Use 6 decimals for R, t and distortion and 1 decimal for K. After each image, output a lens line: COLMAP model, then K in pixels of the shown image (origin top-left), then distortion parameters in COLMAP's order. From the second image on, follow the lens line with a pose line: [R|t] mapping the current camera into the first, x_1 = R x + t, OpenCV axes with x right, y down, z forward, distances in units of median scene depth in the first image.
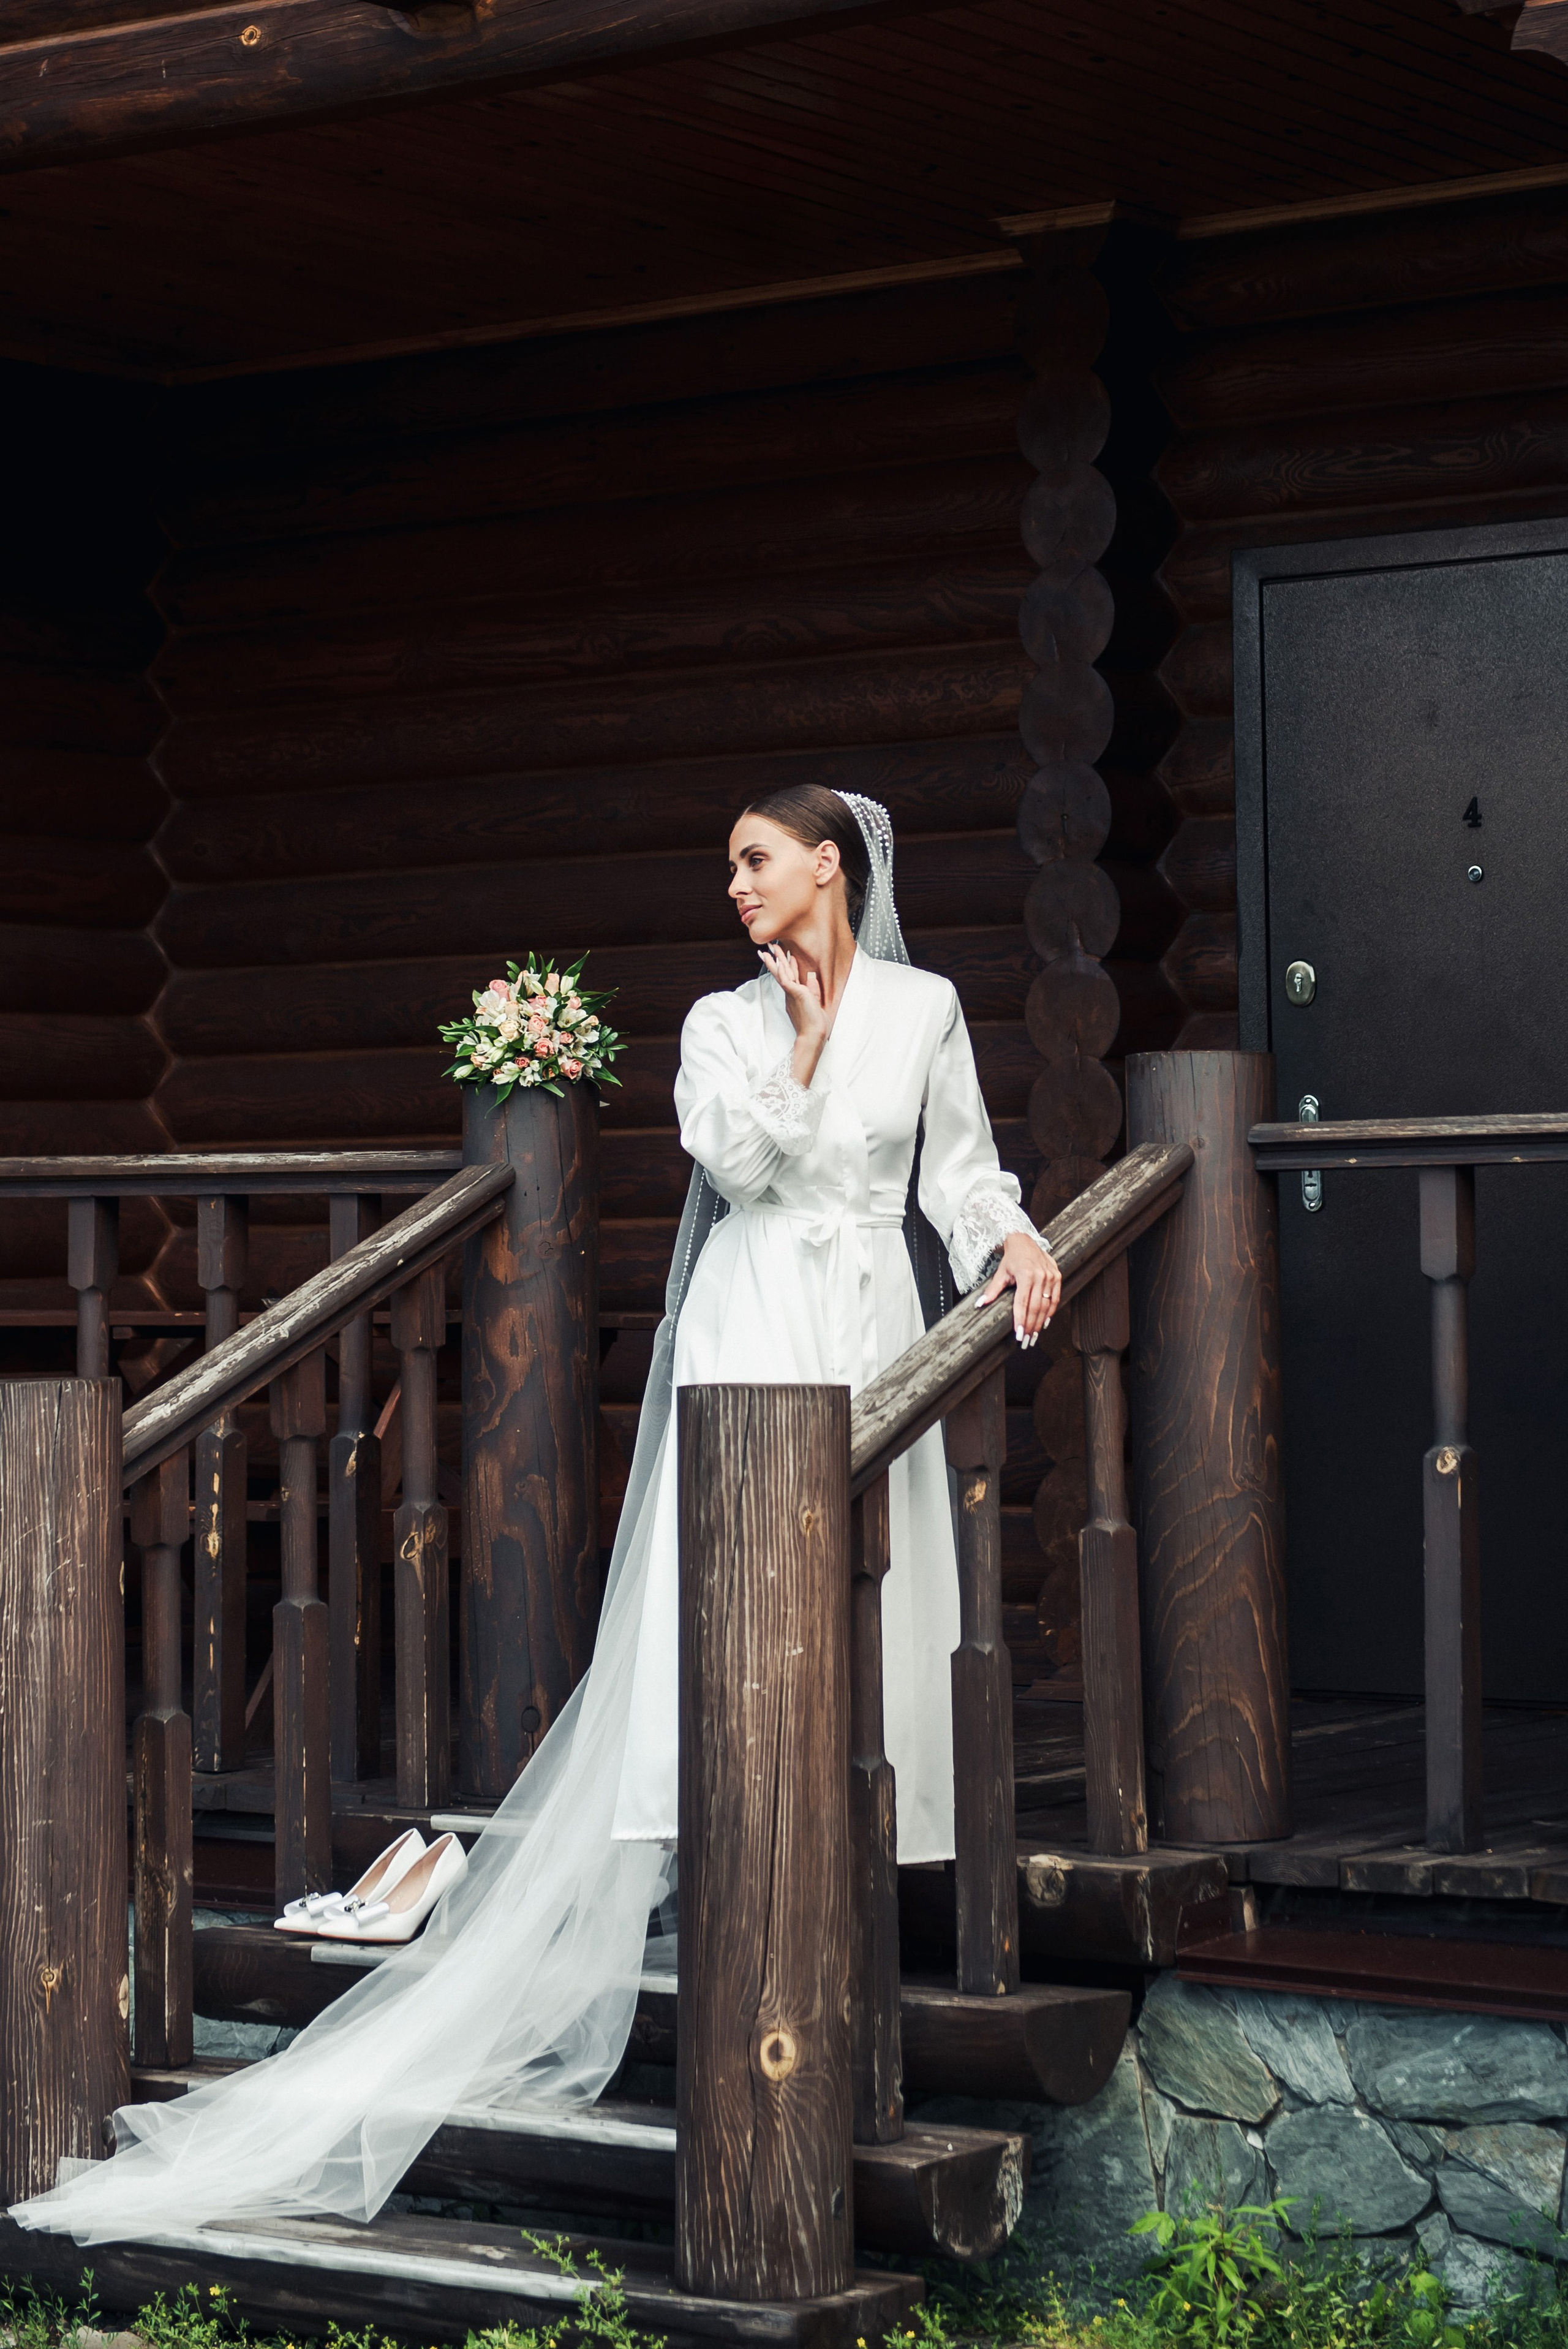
lens RADIAL K [[4177.6, 0, 785.2], [0, 4177.6, 1174.9], [0, 0, 1]] dist [0.042158, 0.000000]
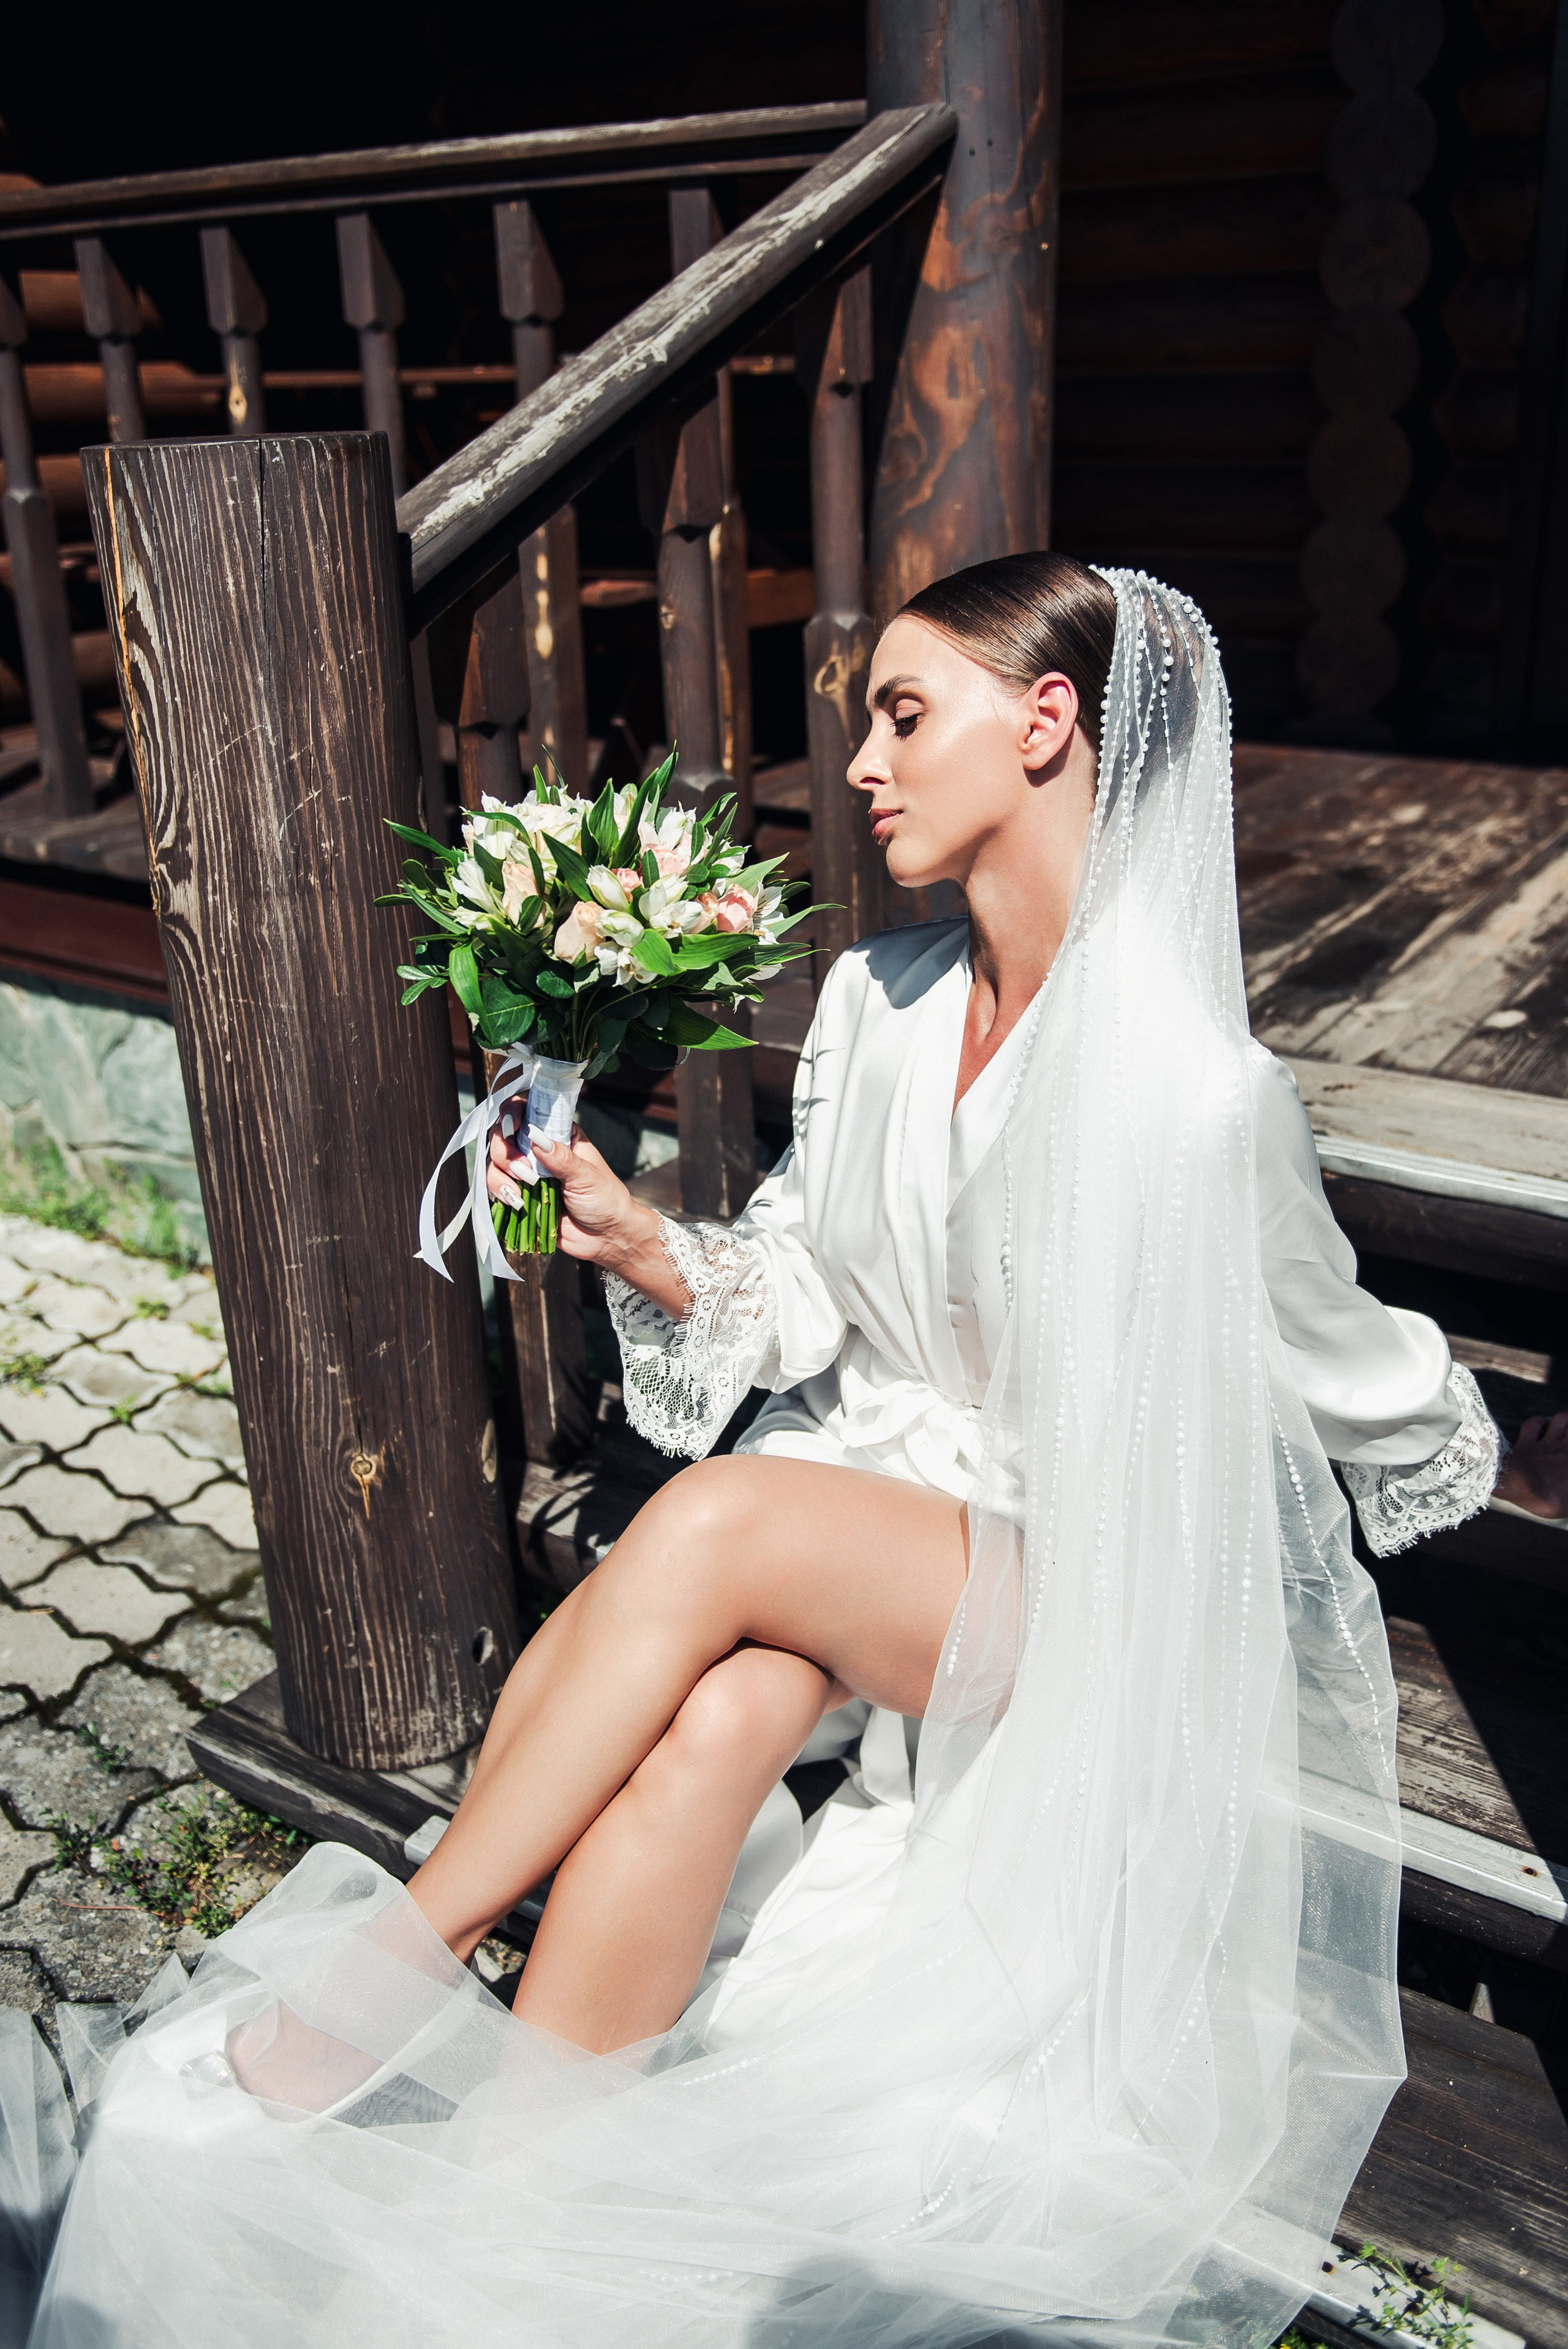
lens RADIAL K [[1938.3, 0, 879.0], [0, 1938.3, 1109.0], [0, 0, 1]] dist [-0.030513, -0.001585]
pose [[0.998721, -0.026396, 0.043130, -0.099769], [0.008446, 0.928033, 0.372403, 0.034471], [-0.049856, -0.371562, 0.927069, 0.675545]]
